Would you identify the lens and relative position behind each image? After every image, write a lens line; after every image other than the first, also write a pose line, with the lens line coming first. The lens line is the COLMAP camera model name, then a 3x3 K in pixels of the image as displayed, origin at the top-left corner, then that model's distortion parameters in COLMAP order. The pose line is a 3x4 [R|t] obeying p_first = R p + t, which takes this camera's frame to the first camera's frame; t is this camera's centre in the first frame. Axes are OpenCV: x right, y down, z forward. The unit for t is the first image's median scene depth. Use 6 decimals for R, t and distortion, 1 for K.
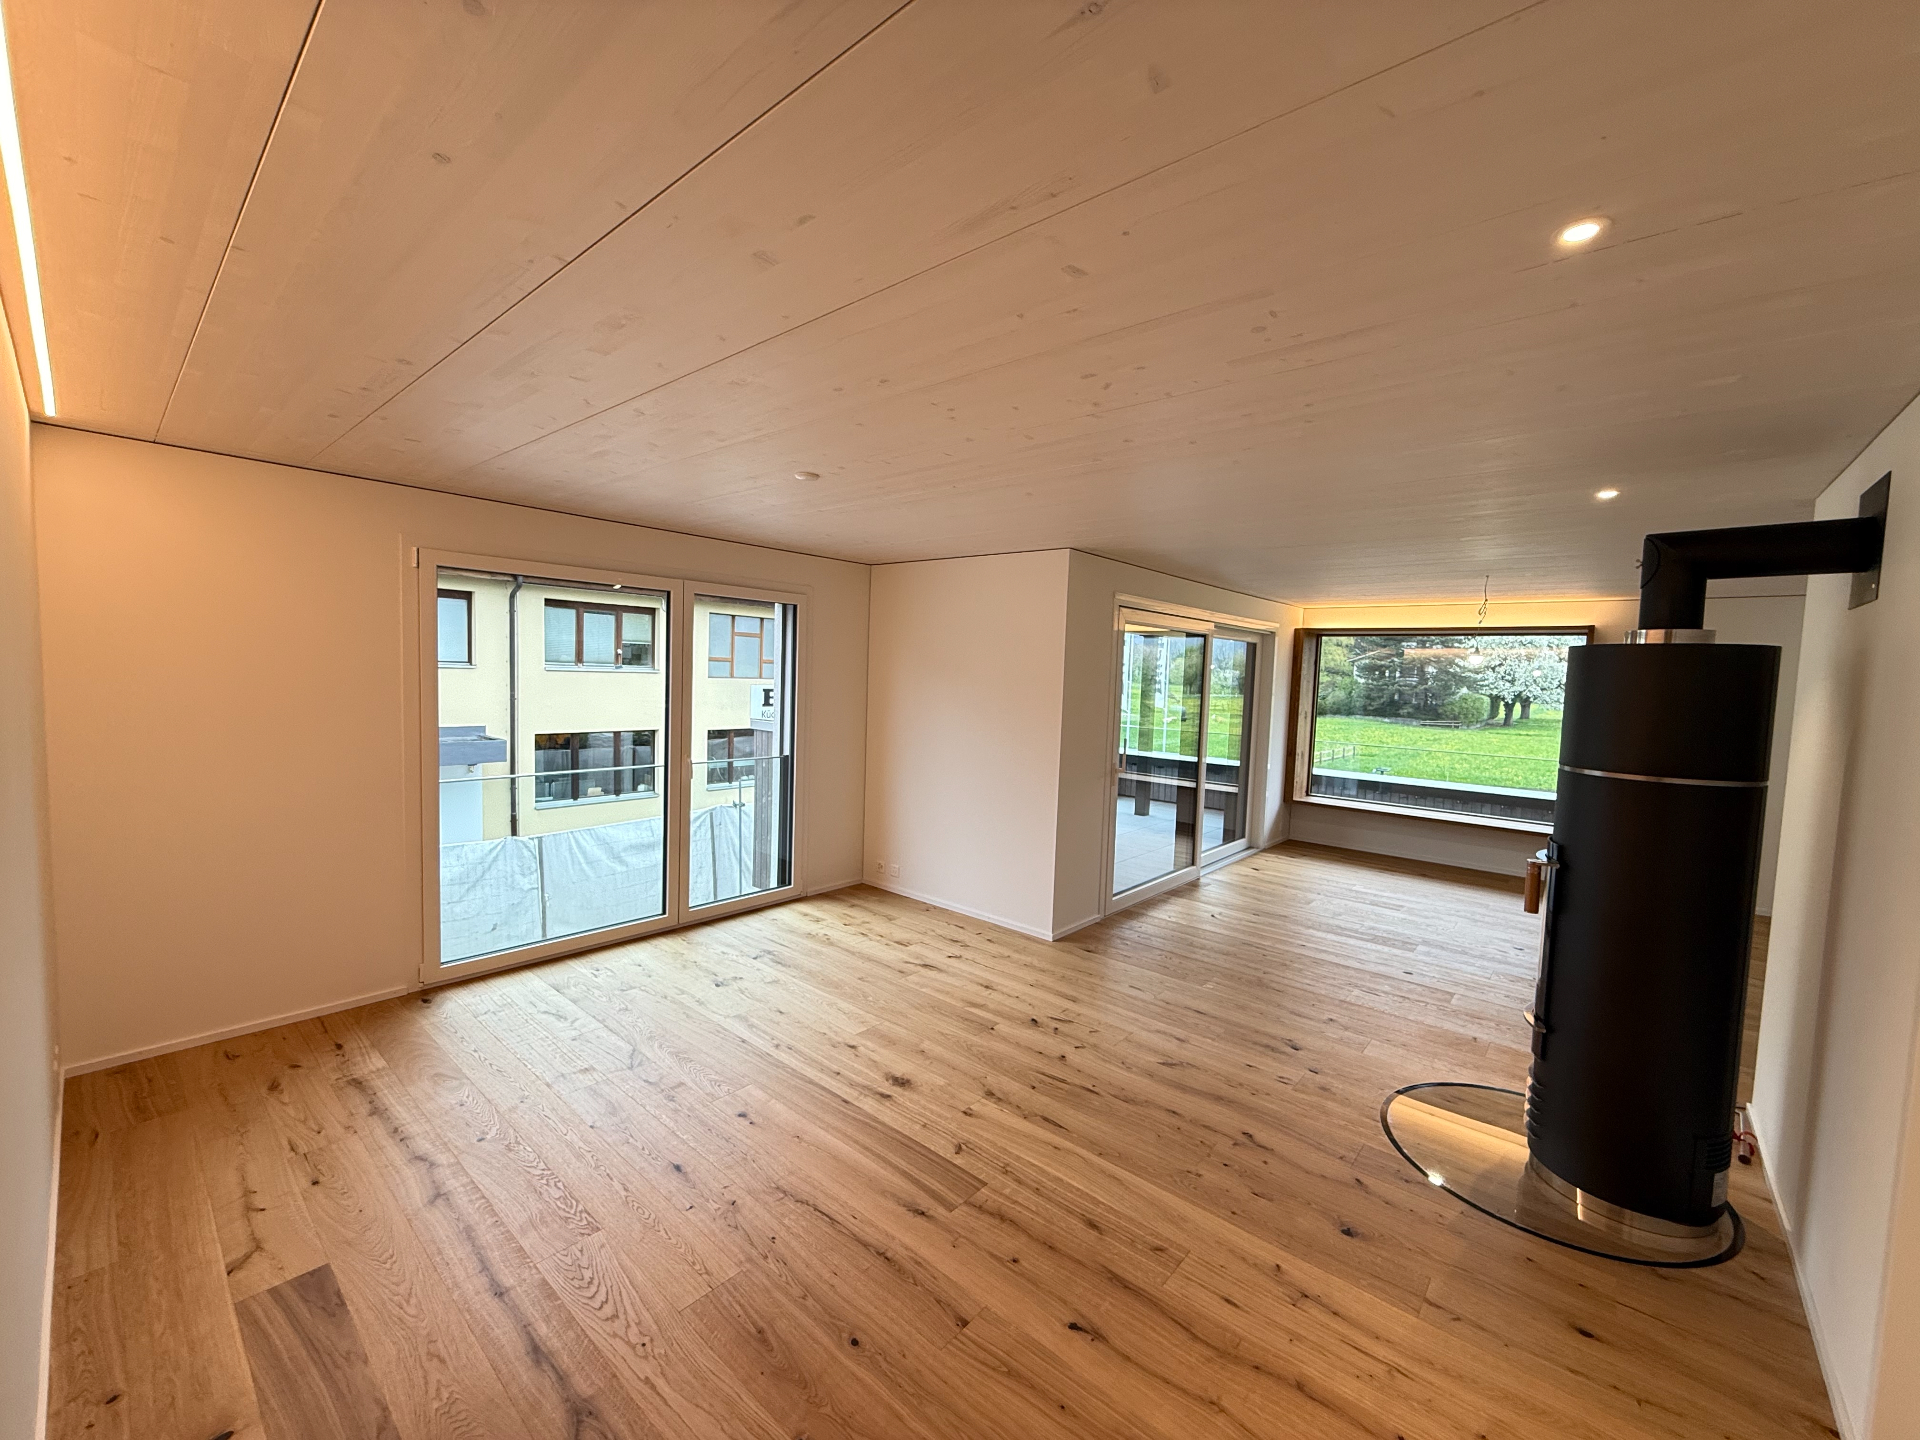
lens RADIAL K [[766.0, 0, 954.1], [0, 766.0, 720.7], [0, 0, 1]] dist [0.000010, 0.000008]
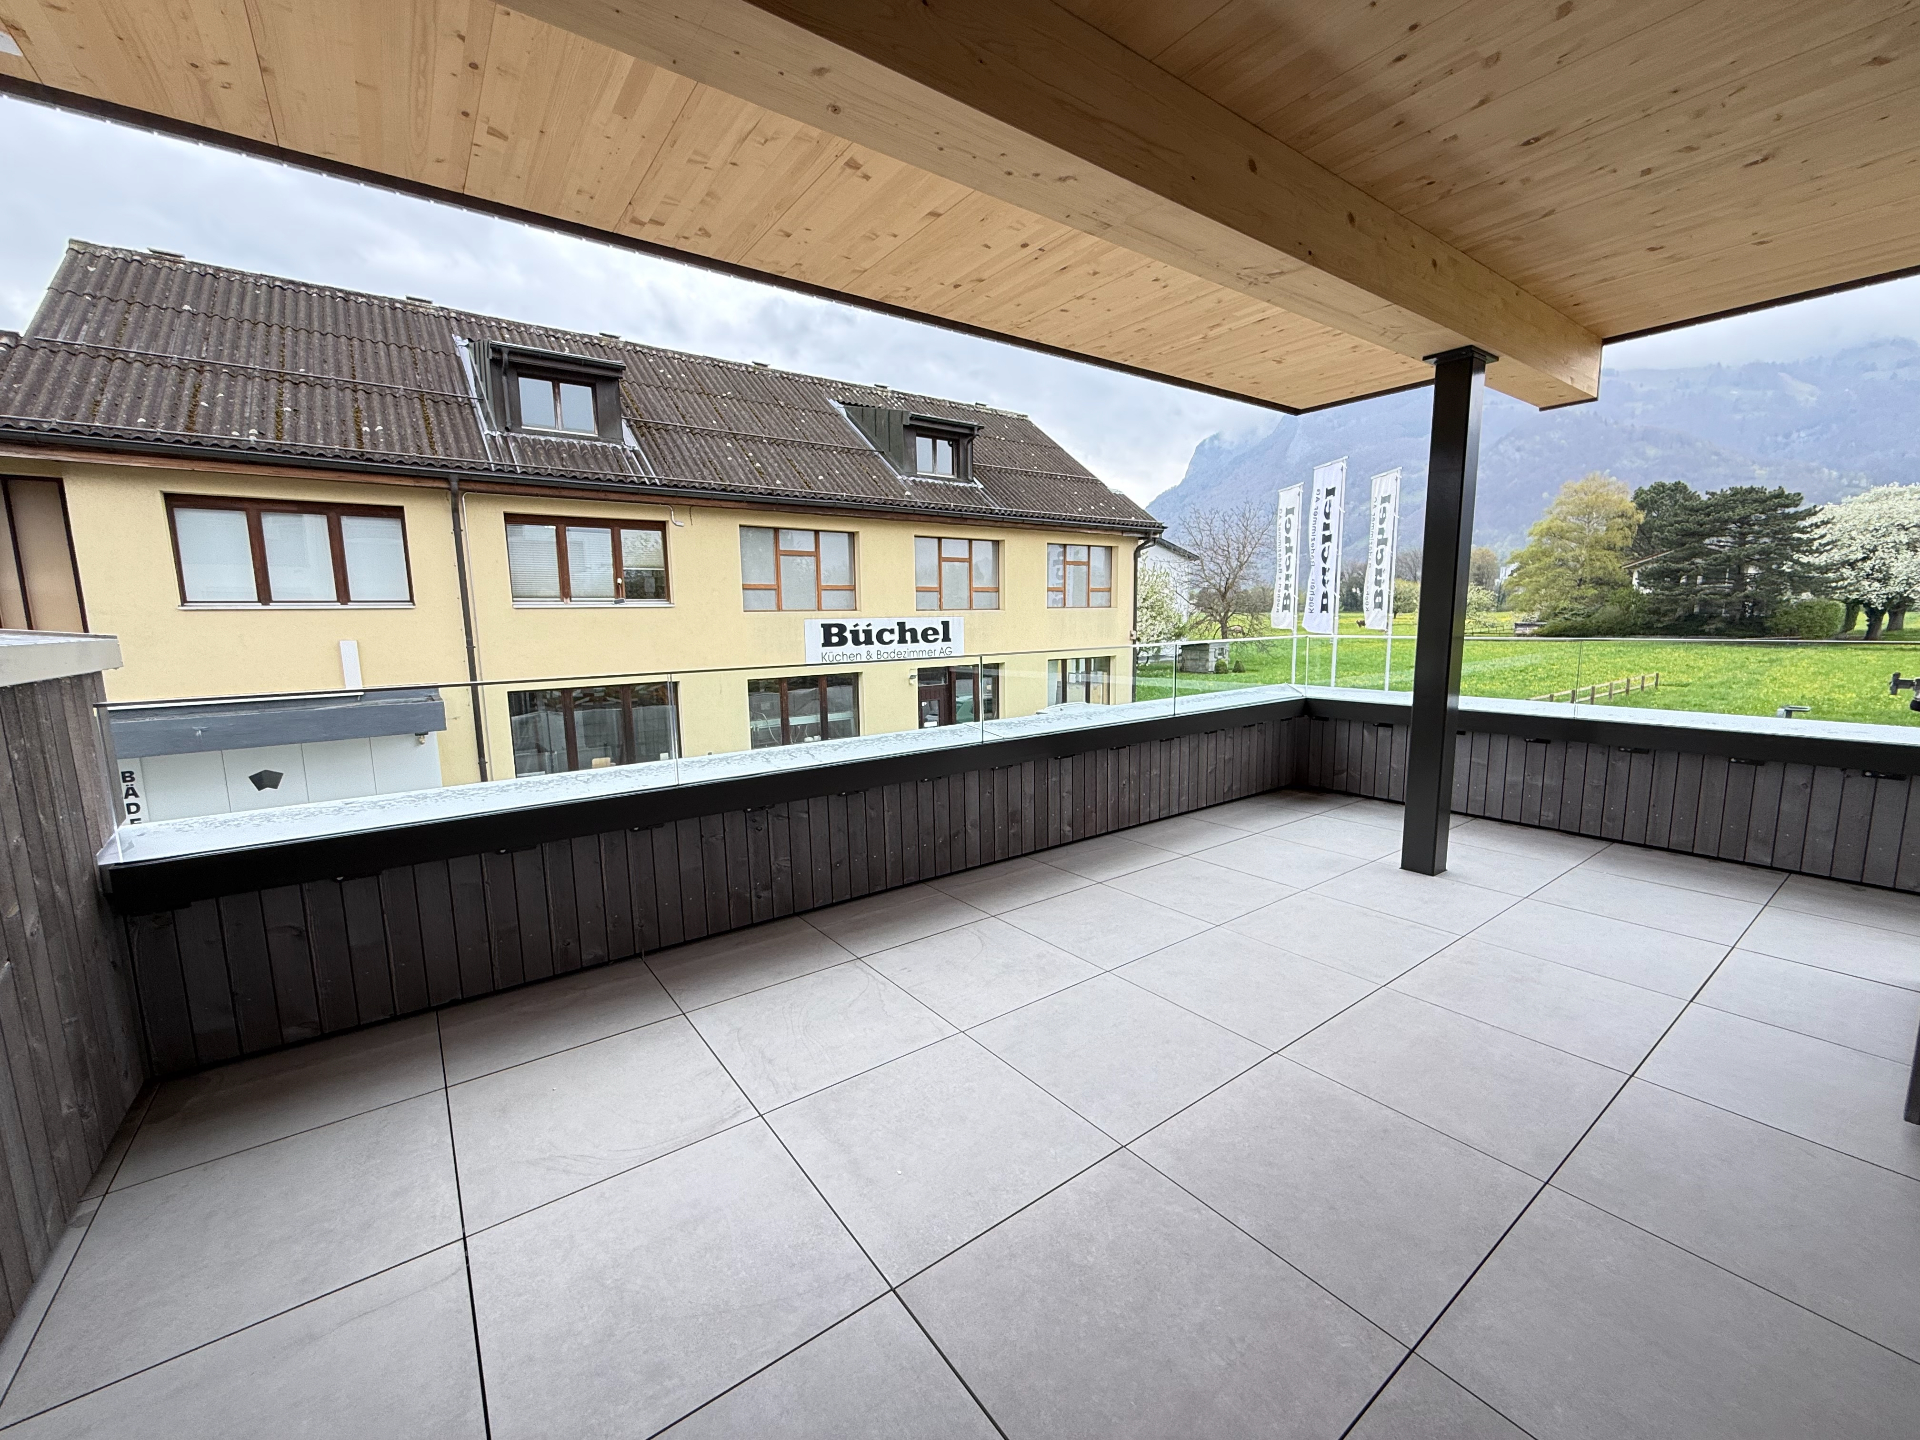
lens RADIAL K [[766.6, 0, 956.2], [0, 766.6, 721.5], [0, 0, 1]] dist [0.000130, 0.000195]
pose [[0.974763, -0.020394, -0.222310, 0.060853], [0.036483, 0.996983, 0.068506, 0.009934], [0.220242, -0.074887, 0.972566, 0.330383]]
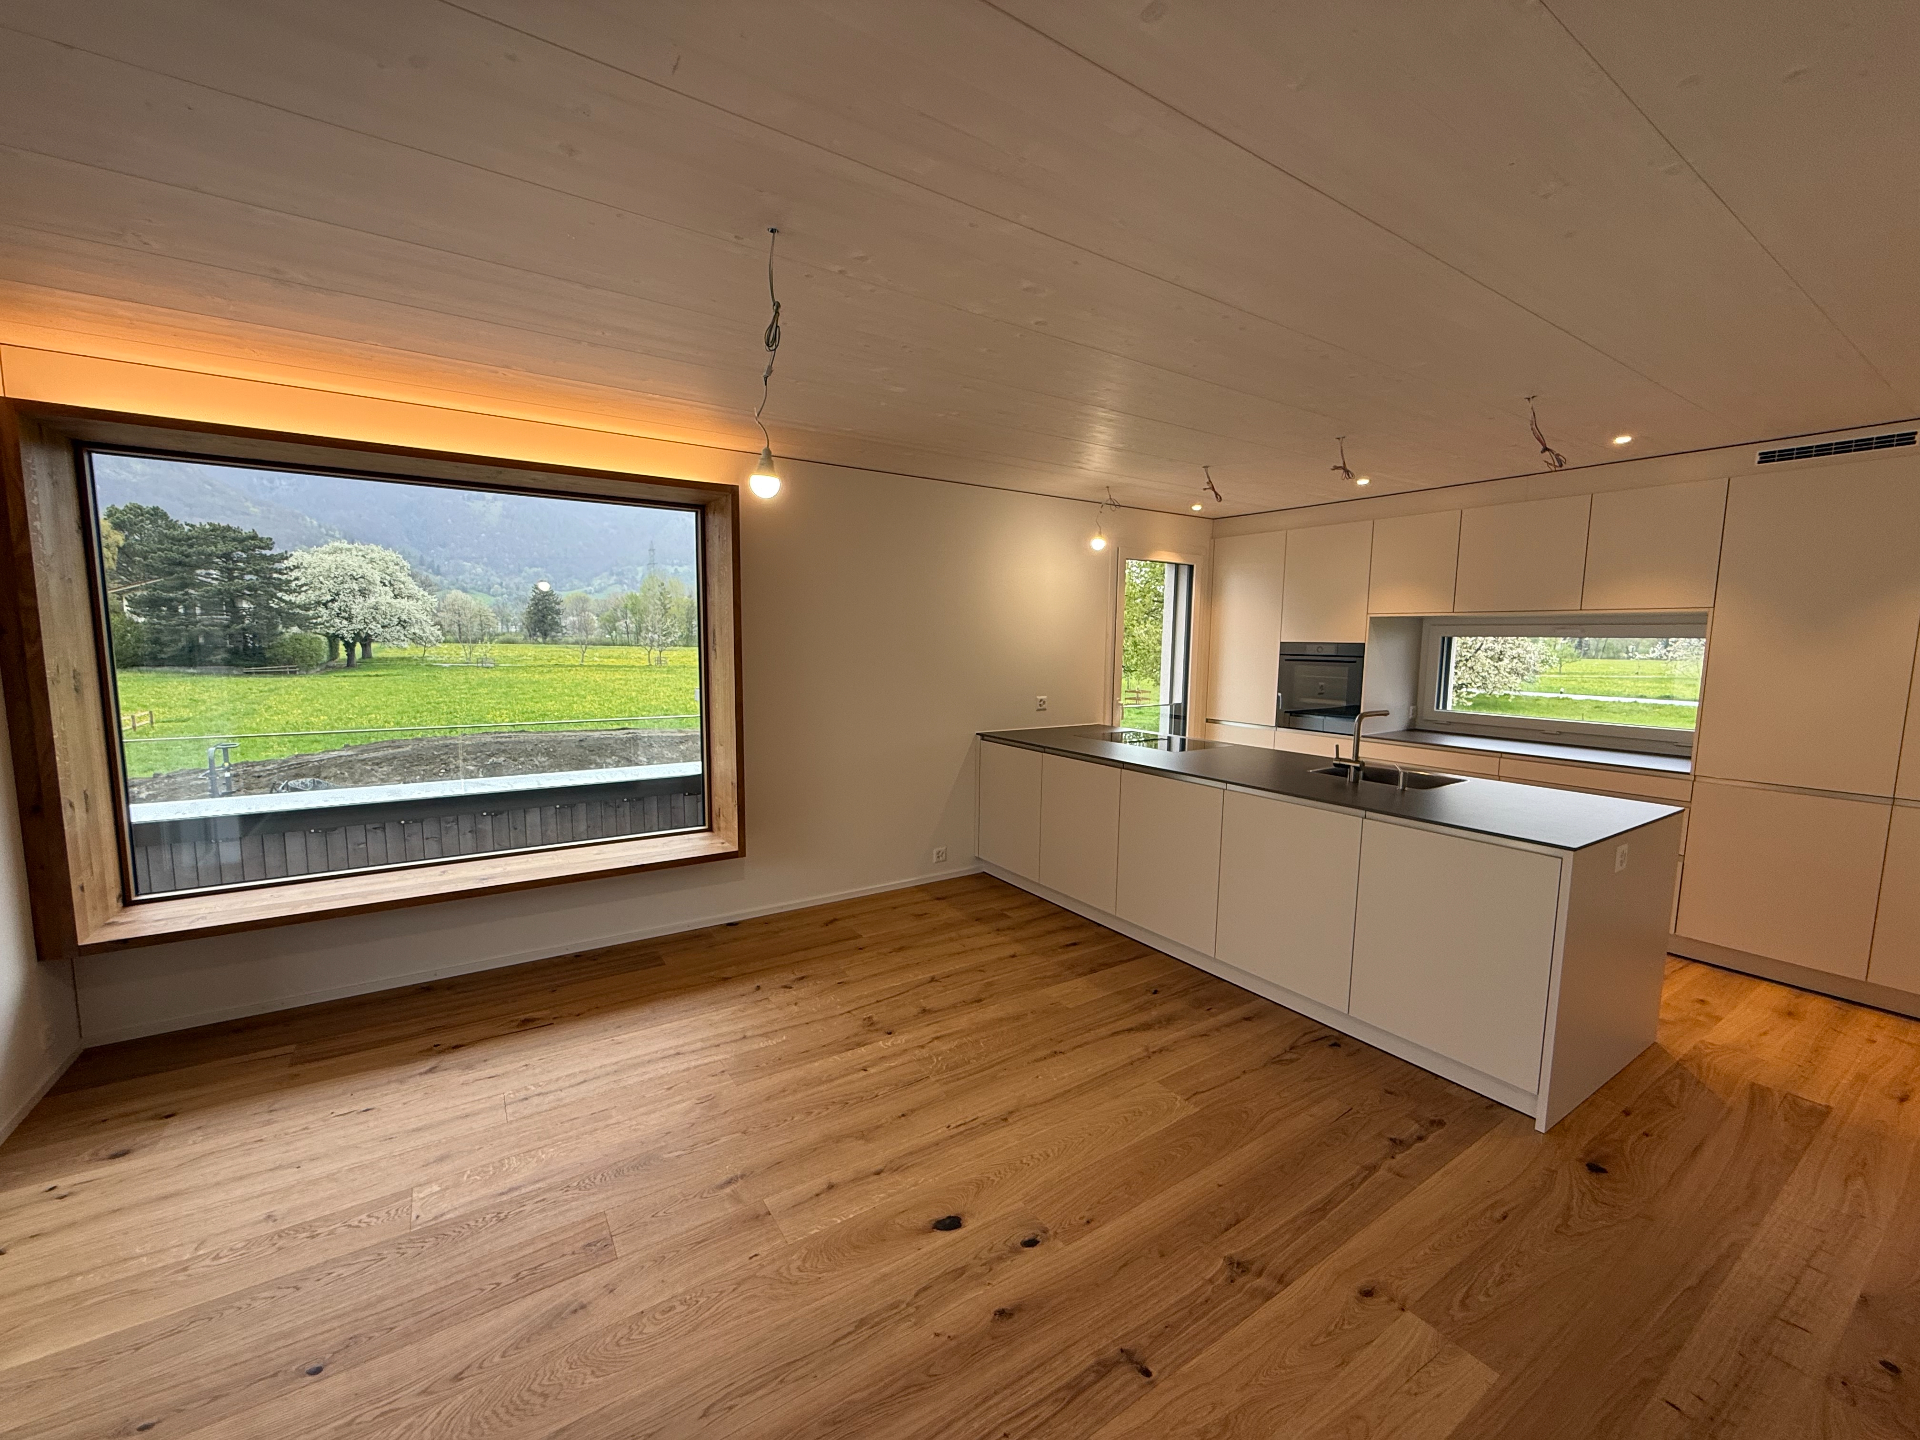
lens RADIAL K [[766.6, 0, 956.2], [0, 766.6, 721.5], [0, 0, 1]] dist [0.000130, 0.000195]
pose [[0.263624, -0.136835, 0.954871, 0.110587], [0.059554, 0.990308, 0.125472, -0.004389], [-0.962785, 0.023789, 0.269218, 0.250950]]
